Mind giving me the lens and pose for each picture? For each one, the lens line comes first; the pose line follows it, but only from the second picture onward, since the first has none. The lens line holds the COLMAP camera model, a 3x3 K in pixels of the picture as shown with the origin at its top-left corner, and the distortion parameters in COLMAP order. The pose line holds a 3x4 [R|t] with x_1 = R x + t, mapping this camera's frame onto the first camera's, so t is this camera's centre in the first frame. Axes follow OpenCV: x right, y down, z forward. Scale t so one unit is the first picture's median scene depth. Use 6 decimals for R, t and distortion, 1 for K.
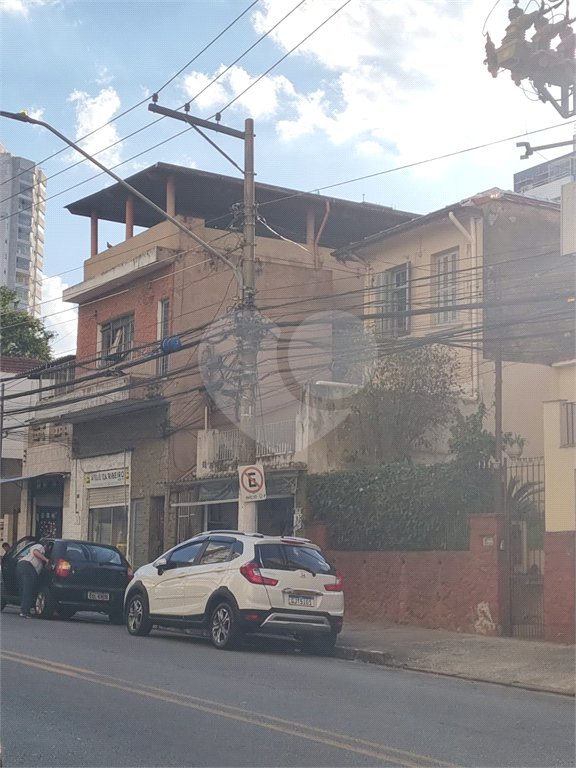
lens RADIAL K [[1285.1, 0, 304.9], [0, 1285.1, 386.2], [0, 0, 1]] dist [0.099289, -0.068395]
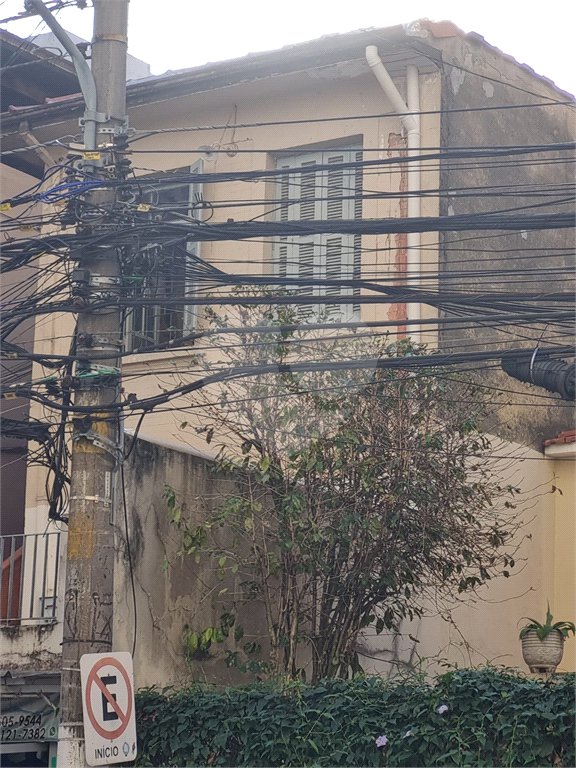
lens RADIAL K [[2409.7, 0, 288.0], [0, 2409.7, 384.0], [0, 0, 1]] dist [-0.461021, 8.655922]
pose [[0.911403, 0.098225, 0.399621, -0.248637], [-0.071617, 0.994136, -0.081021, 0.039512], [-0.405236, 0.045224, 0.913093, 0.423320]]
